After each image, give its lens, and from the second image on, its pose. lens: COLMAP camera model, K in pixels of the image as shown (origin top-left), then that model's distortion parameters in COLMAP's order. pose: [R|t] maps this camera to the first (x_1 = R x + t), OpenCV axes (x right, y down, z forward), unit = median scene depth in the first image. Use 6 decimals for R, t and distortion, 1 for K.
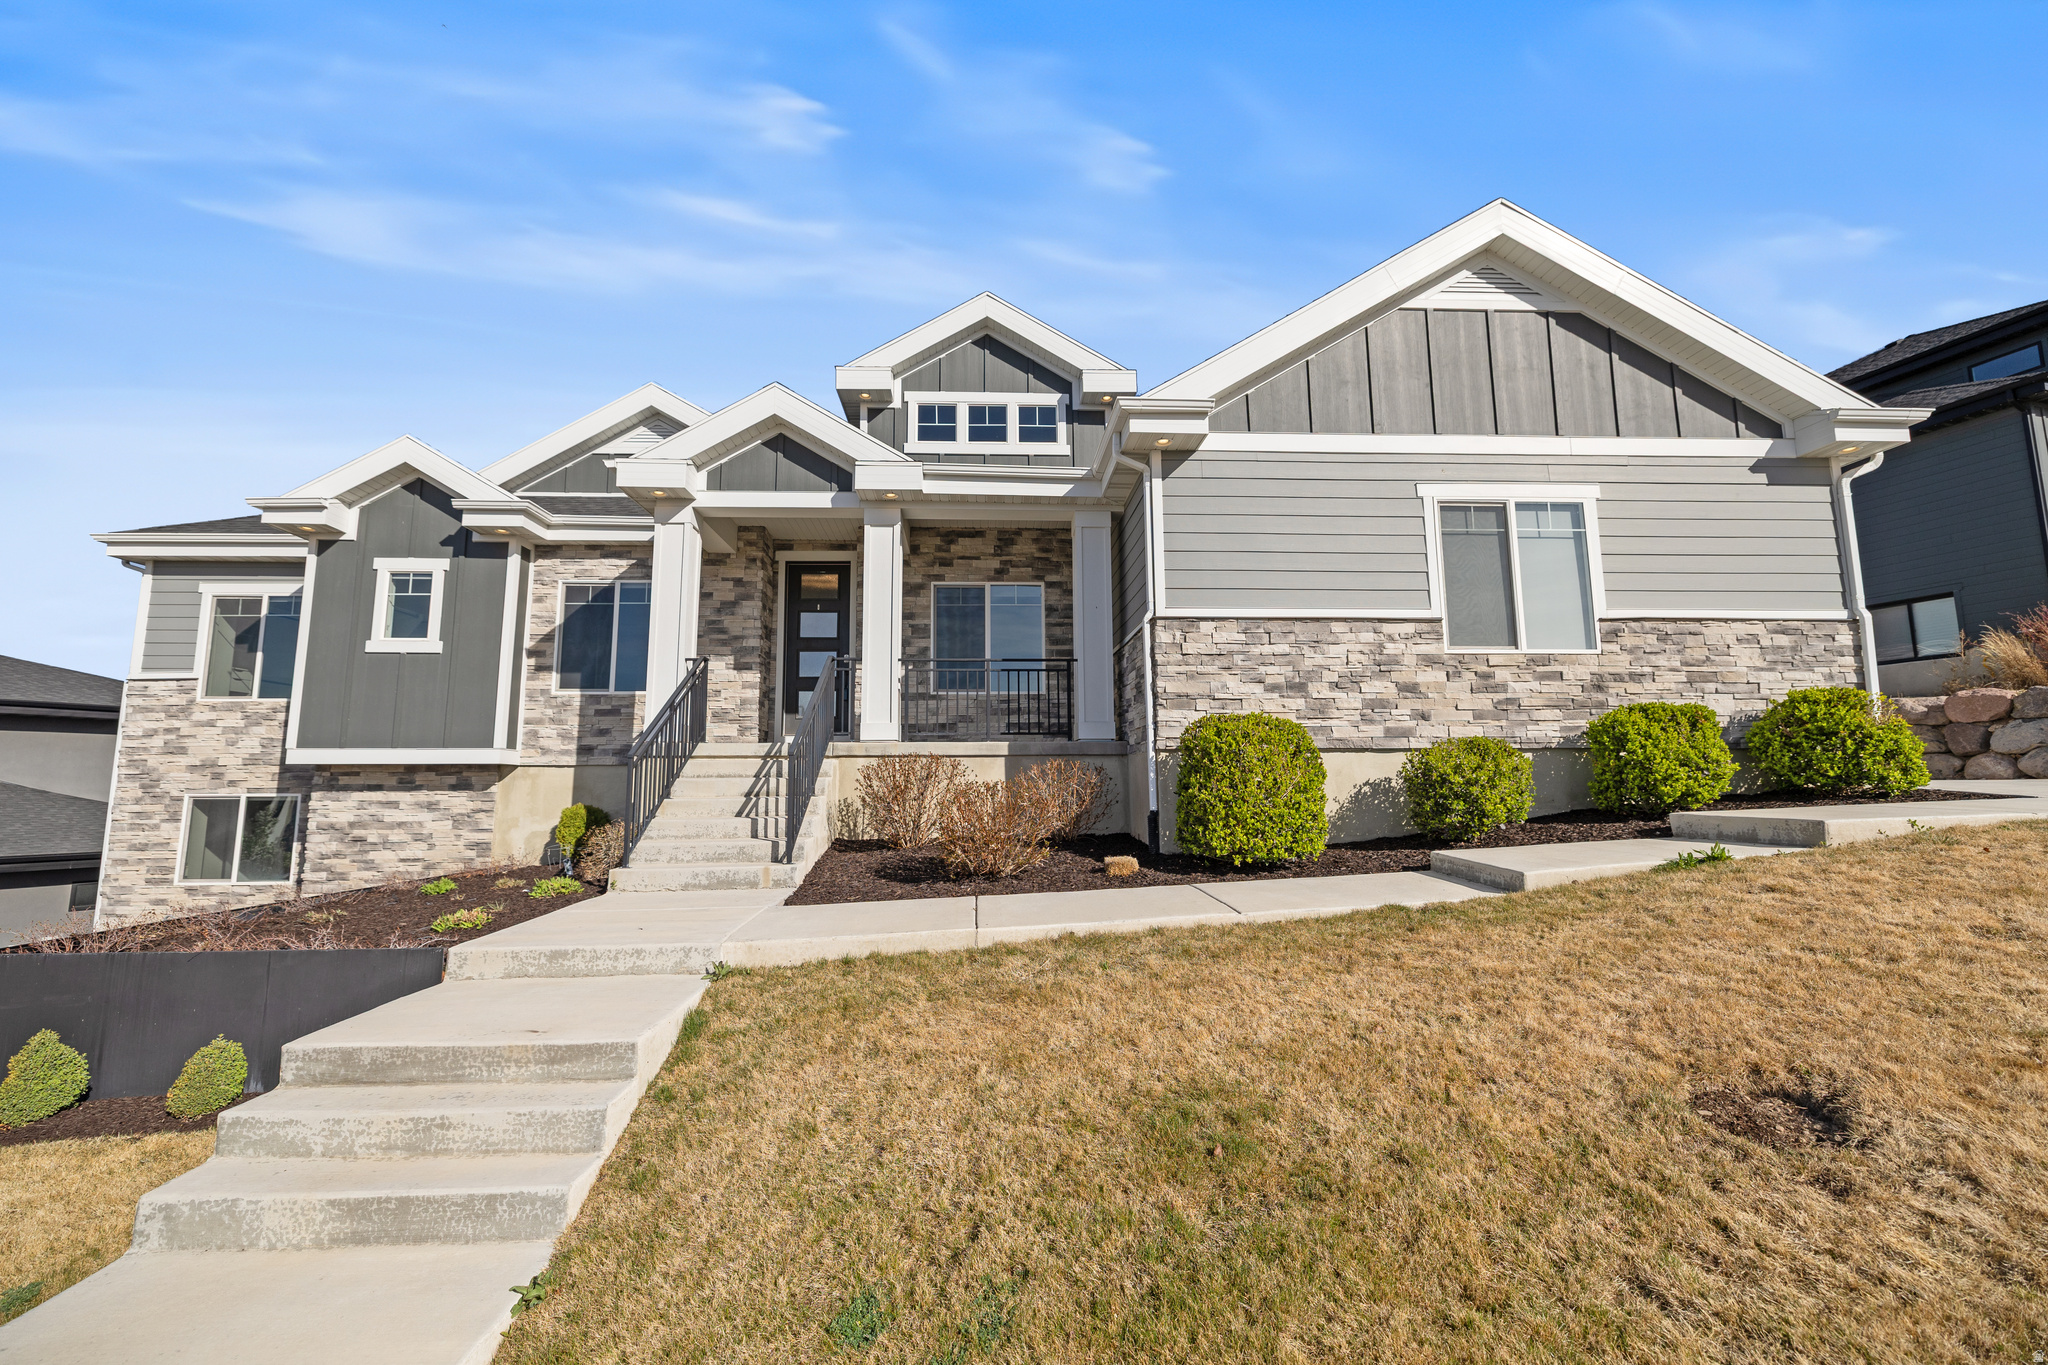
lens RADIAL K [[880.8, 0, 1021.3], [0, 880.8, 671.3], [0, 0, 1]] dist [-0.000998, -0.000934]
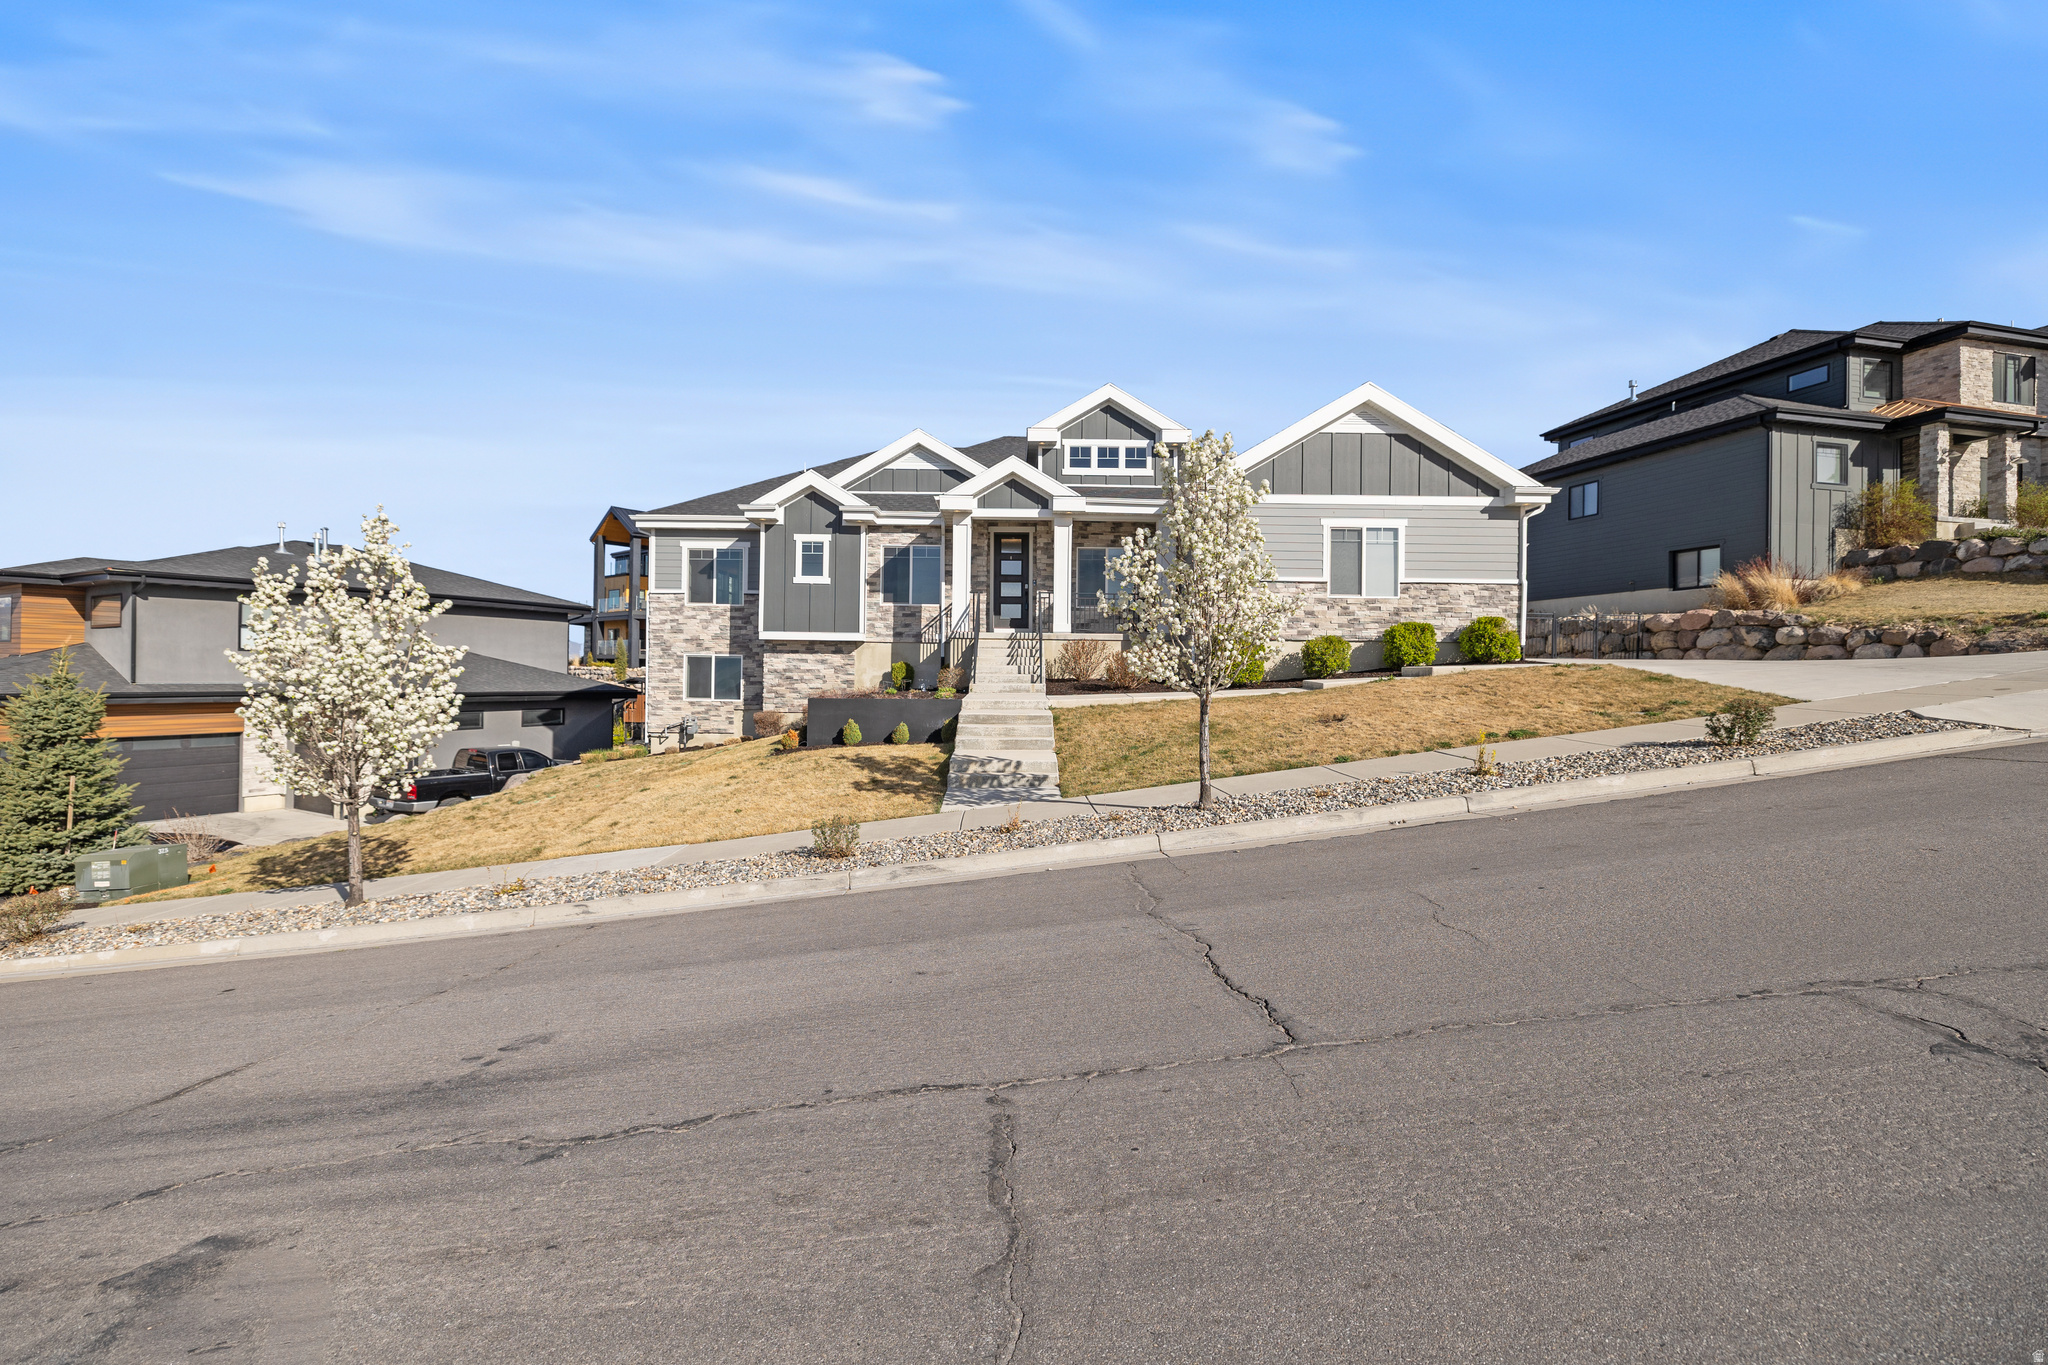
lens RADIAL K [[880.8, 0, 1020.1], [0, 880.8, 678.3], [0, 0, 1]] dist [-0.000998, -0.000934]
pose [[0.999022, 0.017251, -0.040714, -0.151795], [-0.011523, 0.990513, 0.136933, -0.085868], [0.042690, -0.136330, 0.989743, -0.950269]]
